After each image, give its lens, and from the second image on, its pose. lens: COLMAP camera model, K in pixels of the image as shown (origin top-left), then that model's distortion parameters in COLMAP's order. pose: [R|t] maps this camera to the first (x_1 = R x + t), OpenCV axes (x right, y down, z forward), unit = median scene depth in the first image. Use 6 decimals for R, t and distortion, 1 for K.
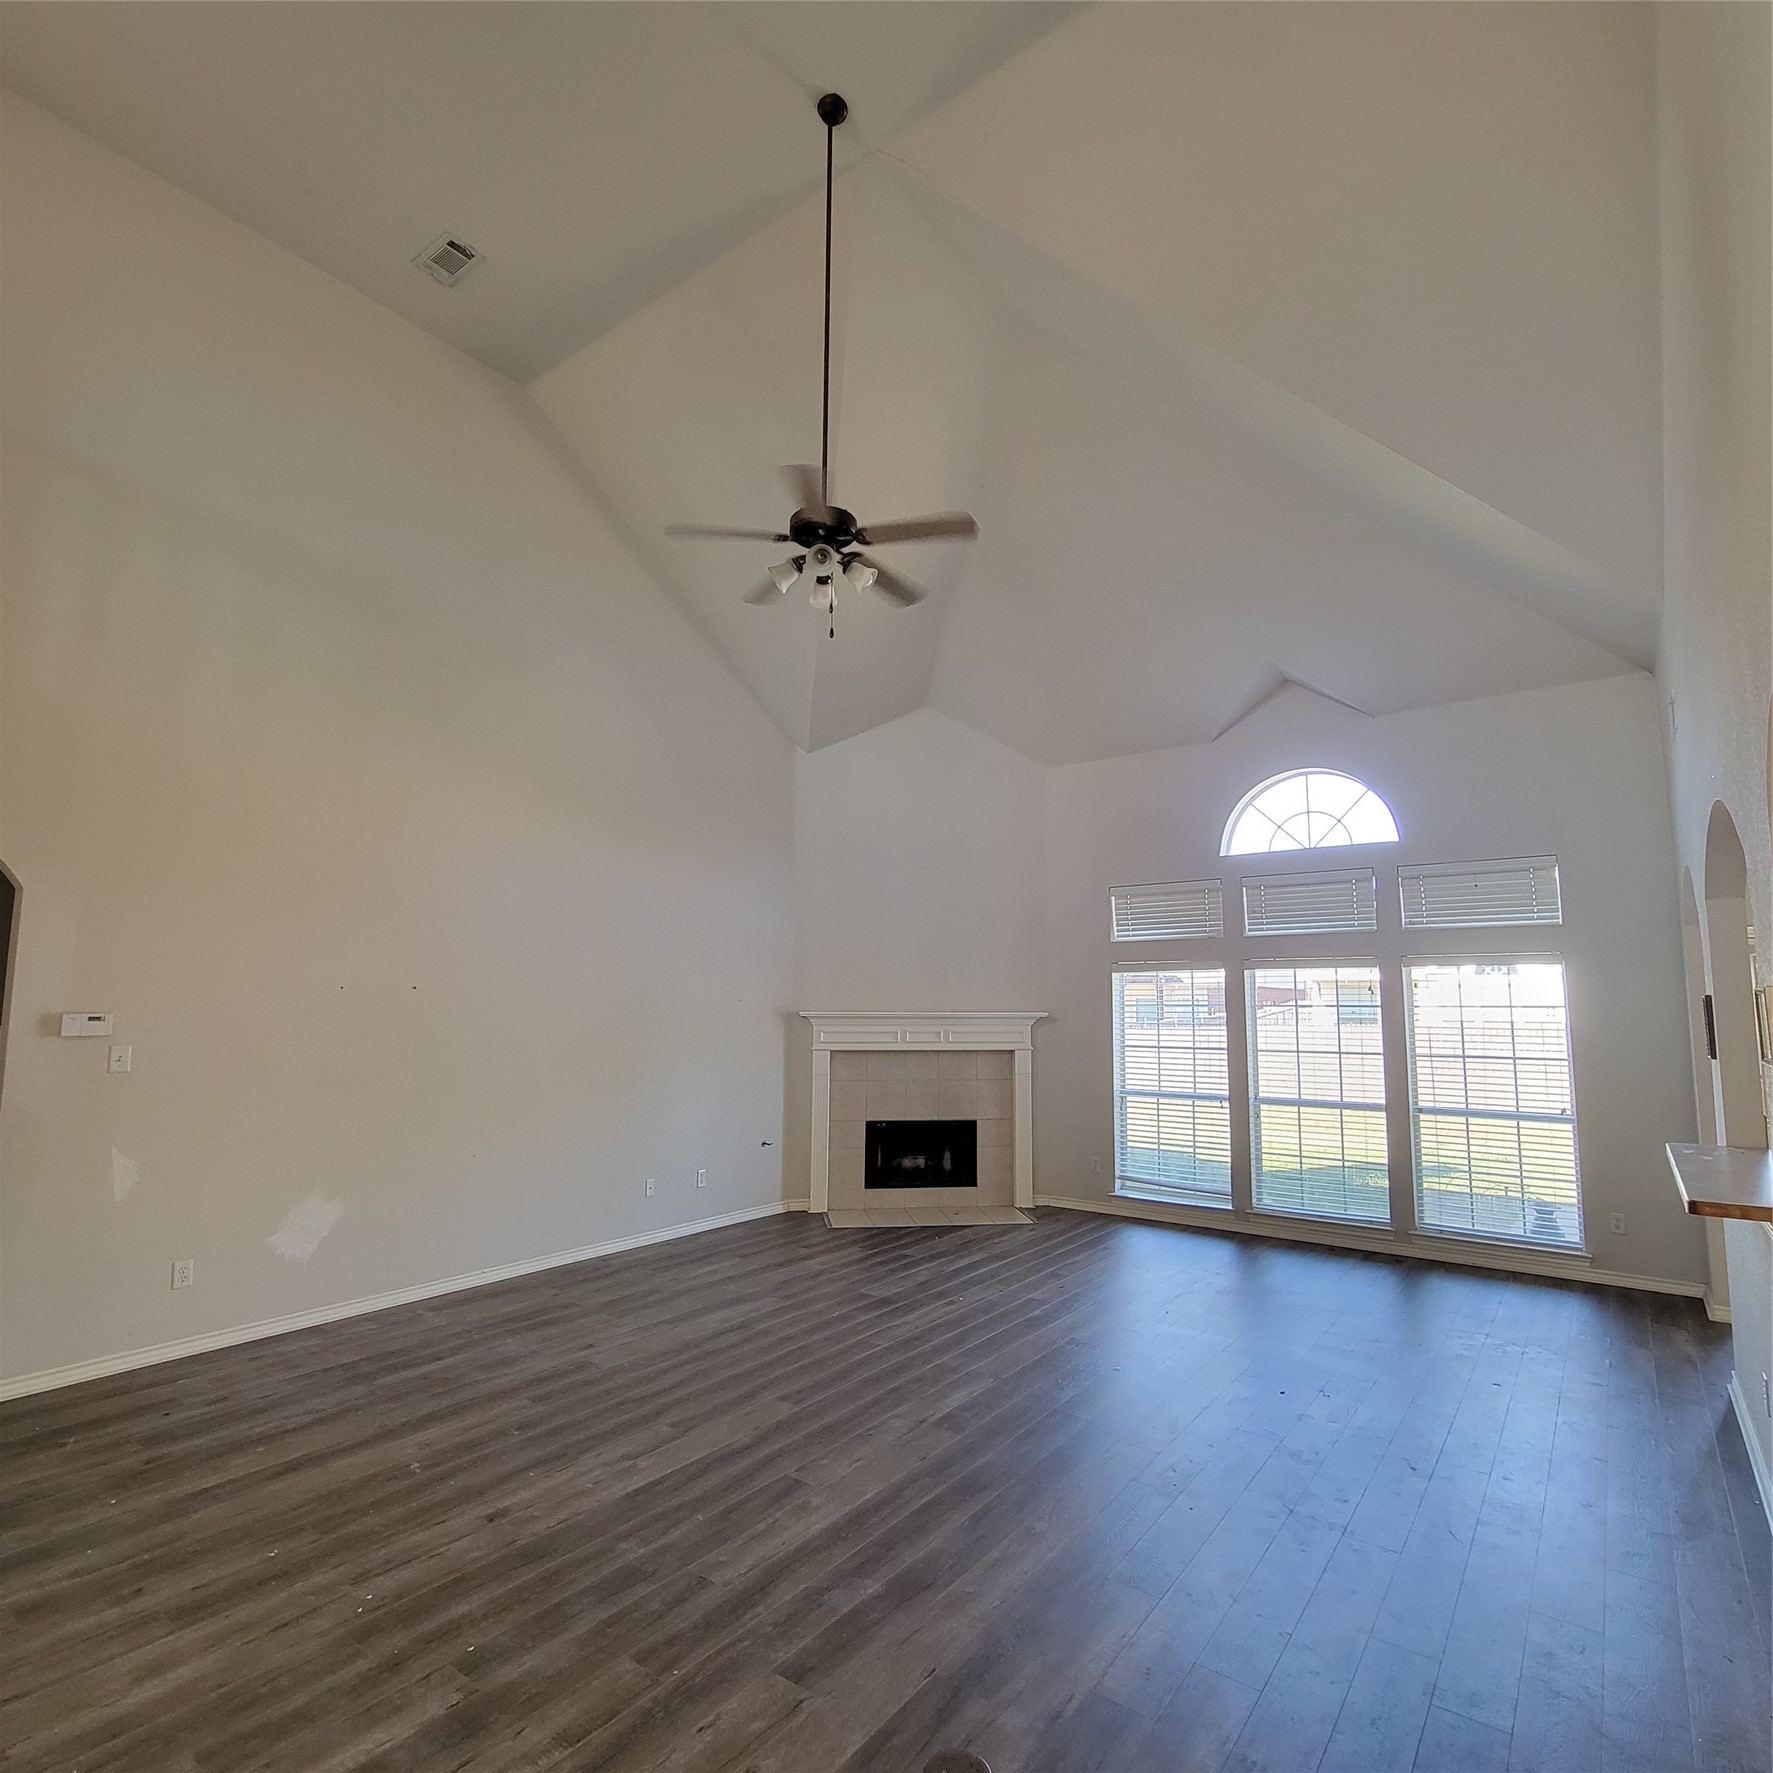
lens RADIAL K [[966.1, 0, 882.4], [0, 966.1, 897.5], [0, 0, 1]] dist [-0.003087, 0.000503]
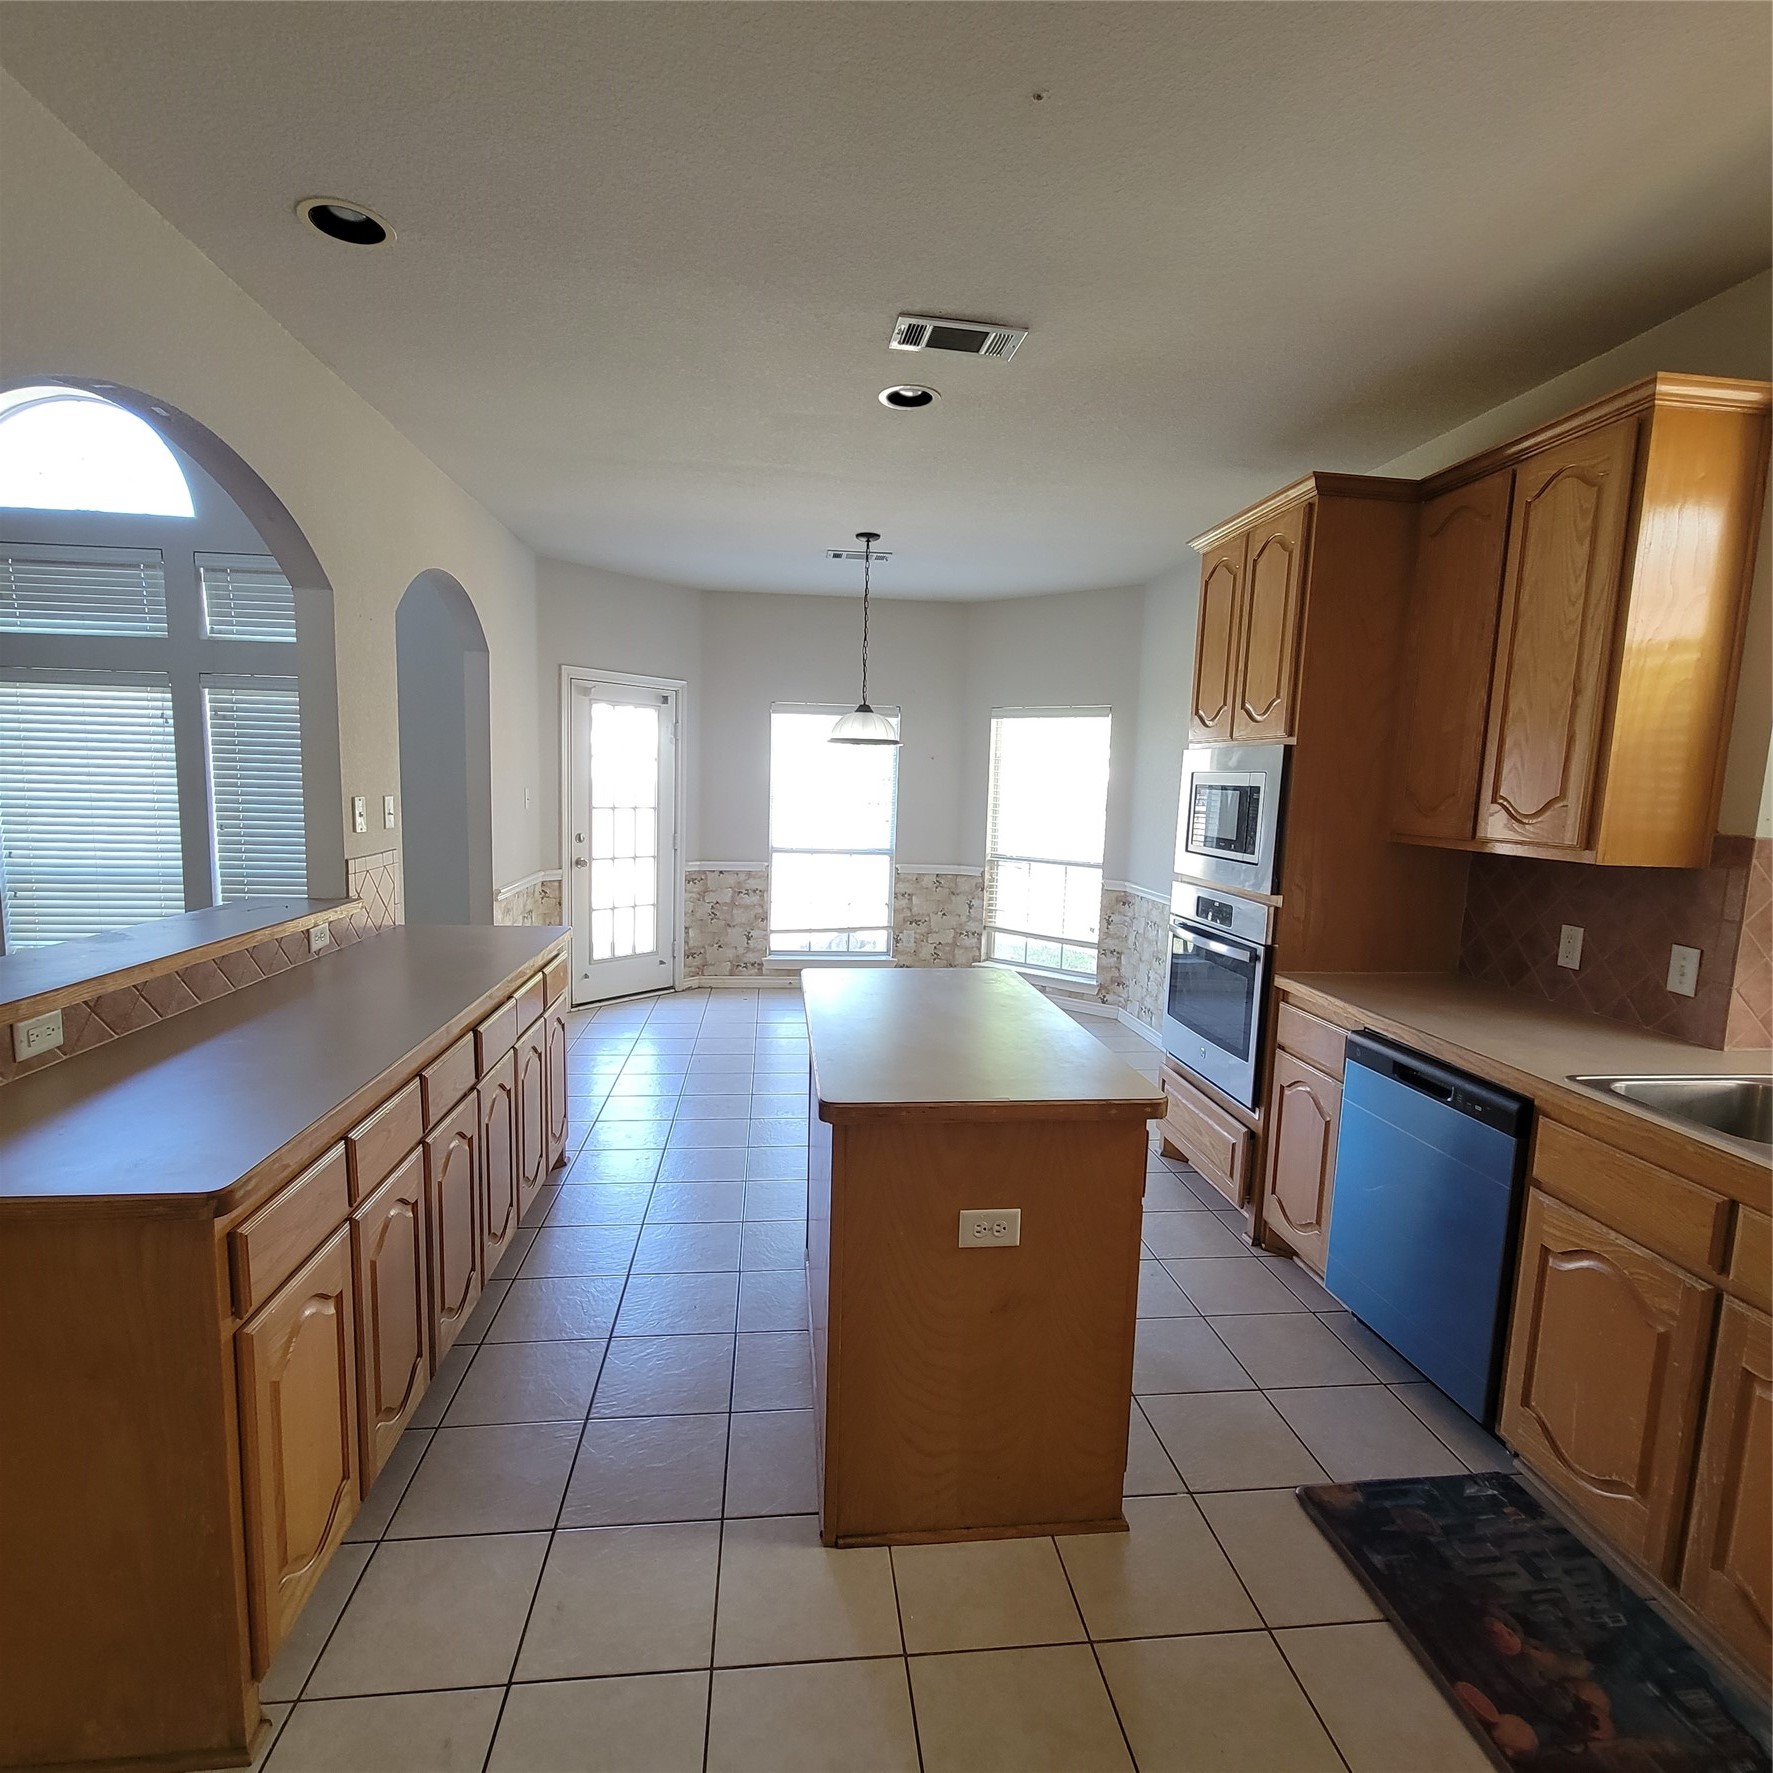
lens RADIAL K [[966.1, 0, 882.4], [0, 966.1, 897.5], [0, 0, 1]] dist [-0.003087, 0.000503]
pose [[0.728712, -0.071574, 0.681070, 0.738957], [-0.097020, 0.973702, 0.206133, 0.043697], [-0.677913, -0.216289, 0.702604, 0.093877]]
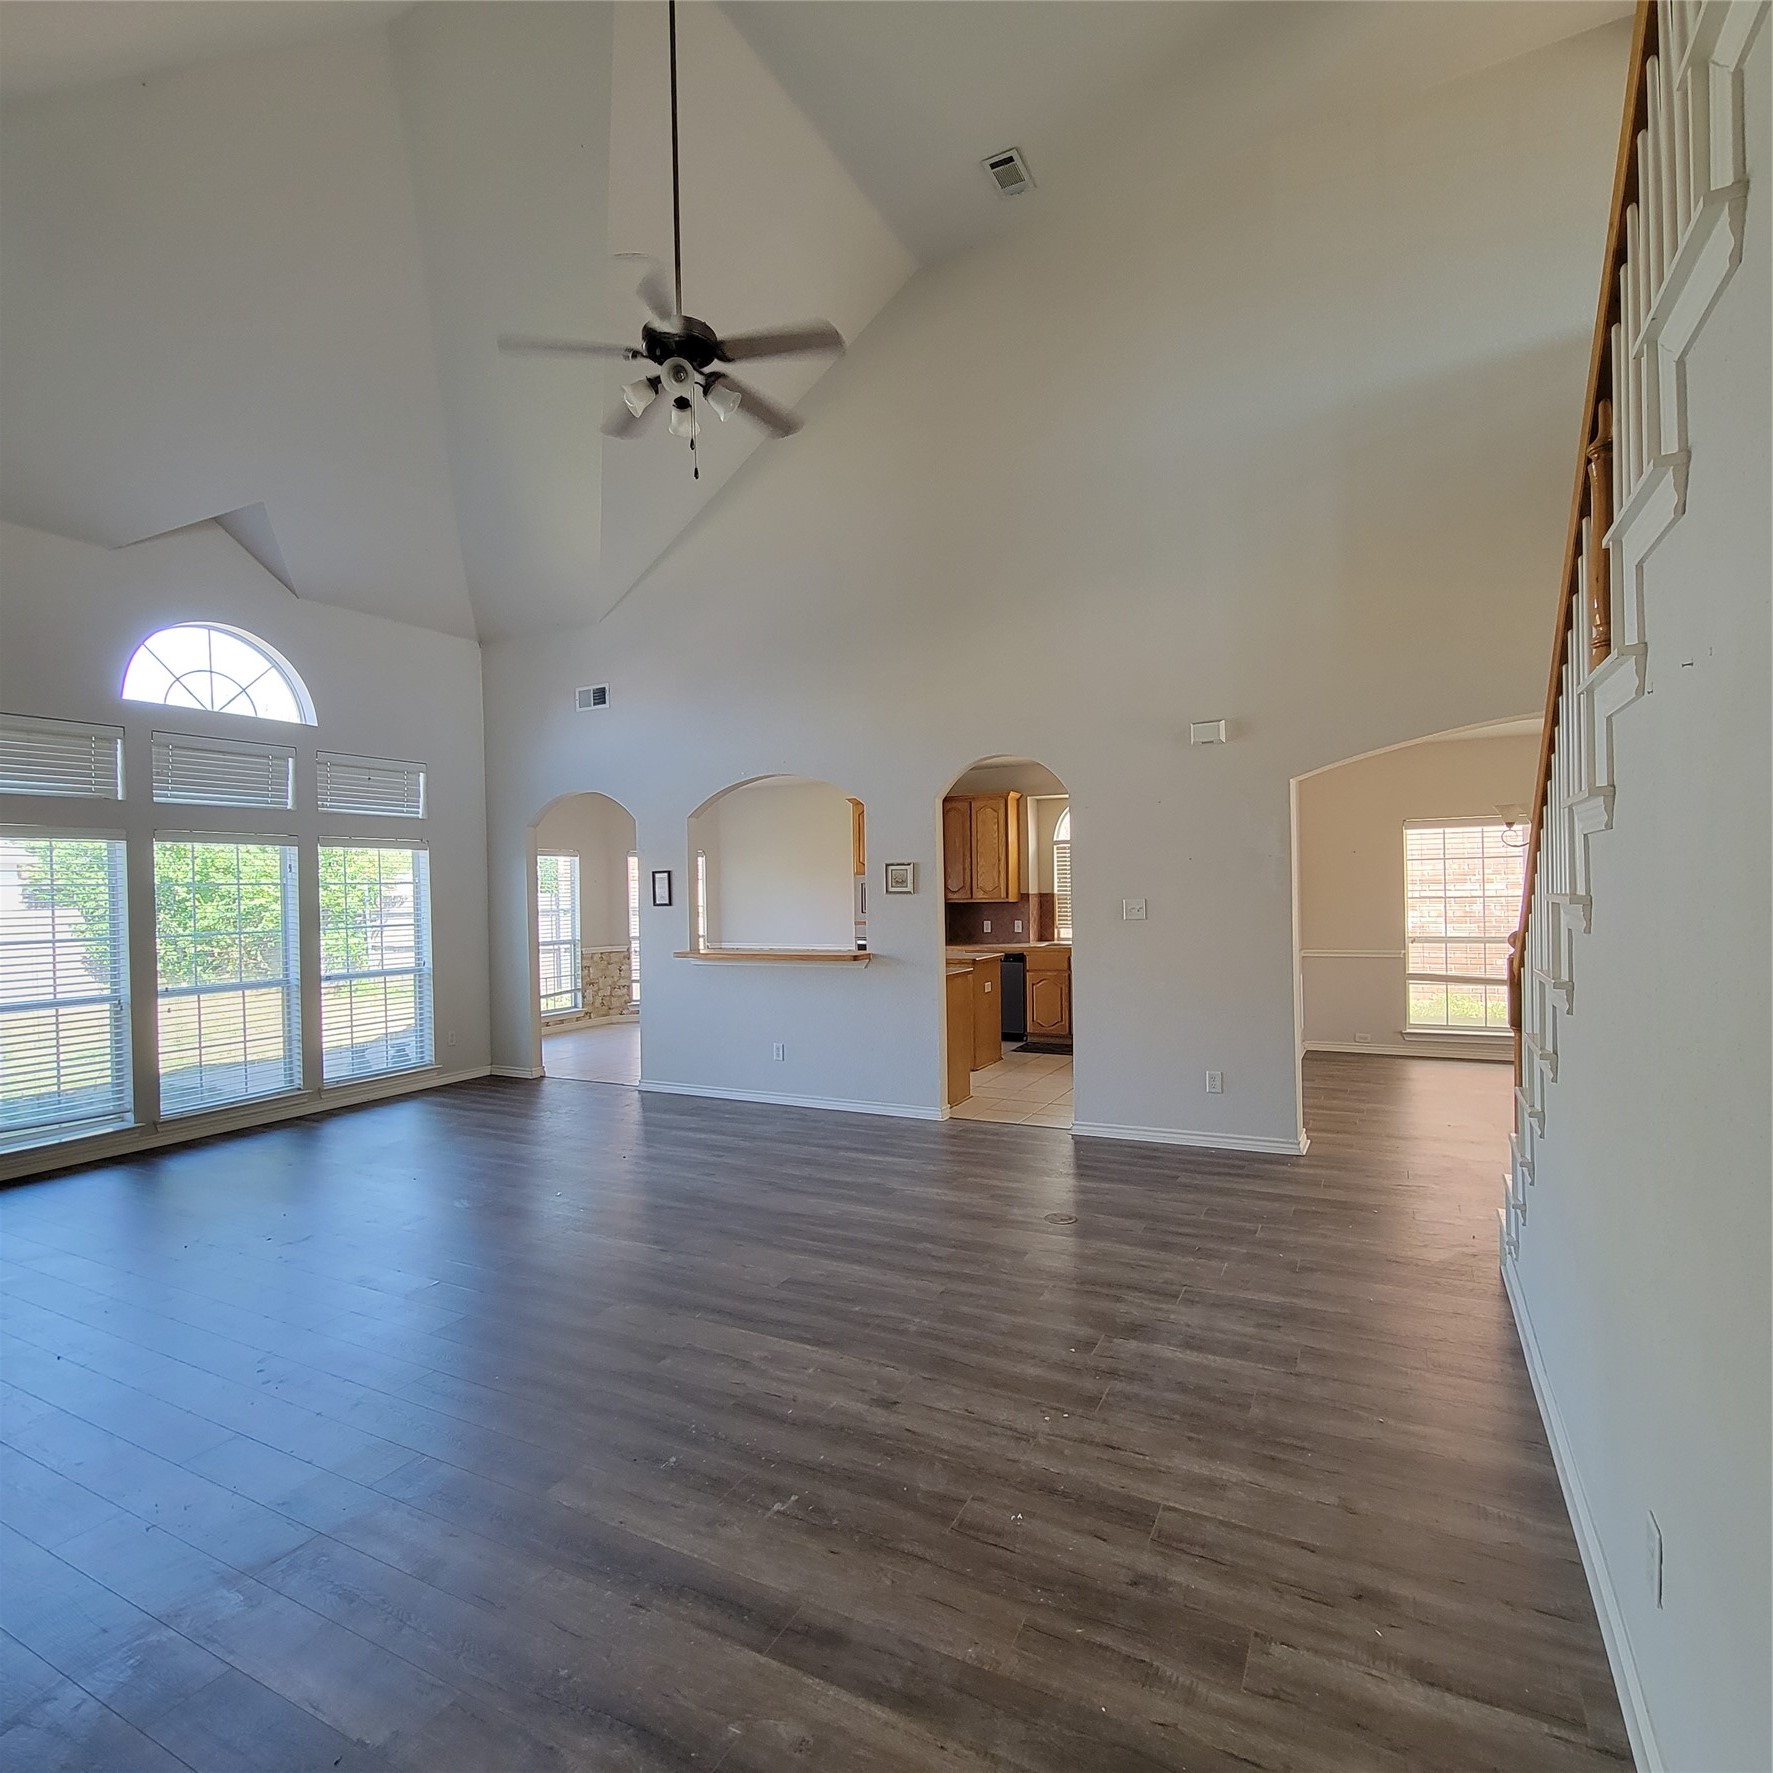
lens RADIAL K [[966.1, 0, 882.4], [0, 966.1, 897.5], [0, 0, 1]] dist [-0.003087, 0.000503]
pose [[-0.159215, -0.010719, 0.987186, -1.125919], [-0.089806, 0.995953, -0.003669, 0.141000], [-0.983151, -0.089239, -0.159533, 1.029470]]
